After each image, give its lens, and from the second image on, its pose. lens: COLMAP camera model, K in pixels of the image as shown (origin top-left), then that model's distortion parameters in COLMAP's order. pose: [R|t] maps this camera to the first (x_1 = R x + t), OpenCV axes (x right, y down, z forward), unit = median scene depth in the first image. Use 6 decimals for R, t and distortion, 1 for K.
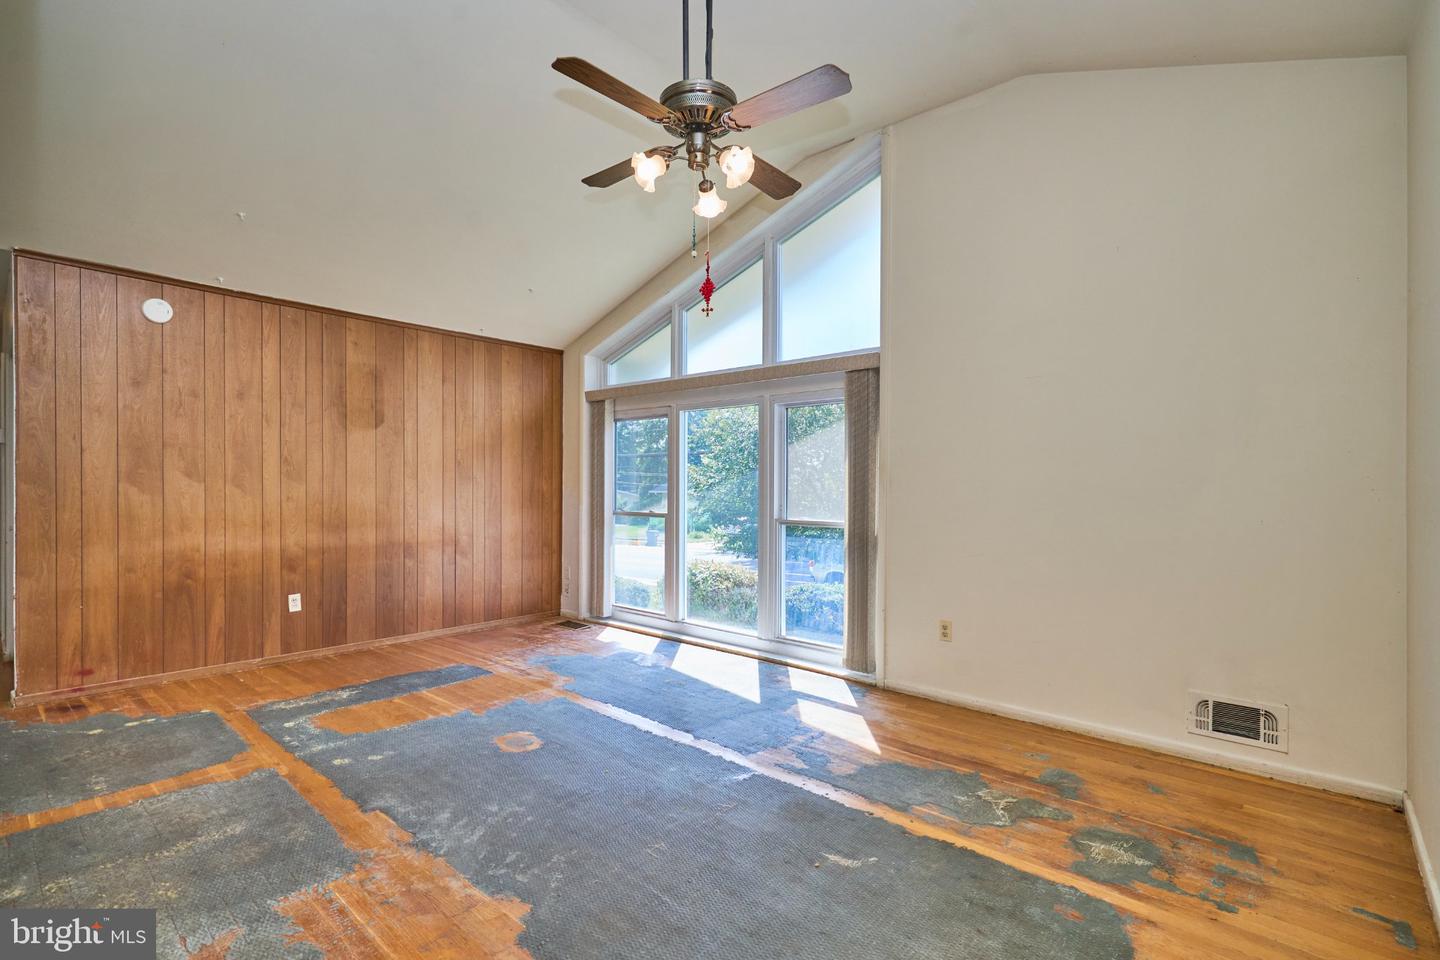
lens RADIAL K [[675.5, 0, 721.6], [0, 675.5, 490.9], [0, 0, 1]] dist [-0.000662, 0.002248]
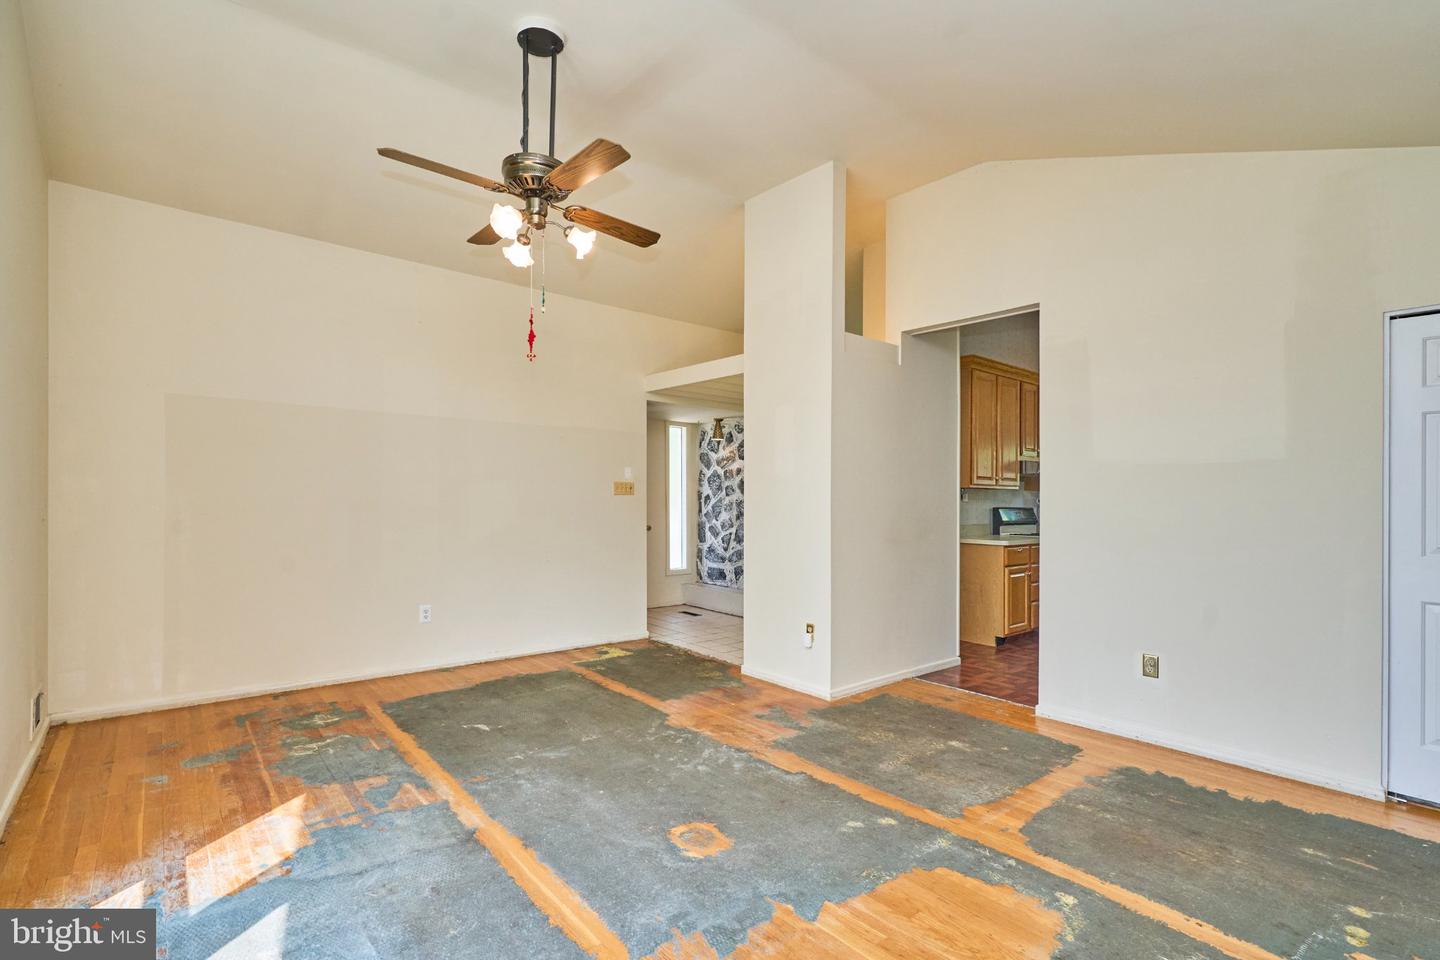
lens RADIAL K [[675.5, 0, 715.7], [0, 675.5, 485.8], [0, 0, 1]] dist [-0.000662, 0.002248]
pose [[-0.988733, -0.017380, 0.148676, -0.538593], [-0.019270, 0.999751, -0.011284, -0.030682], [-0.148443, -0.014022, -0.988822, 2.223440]]
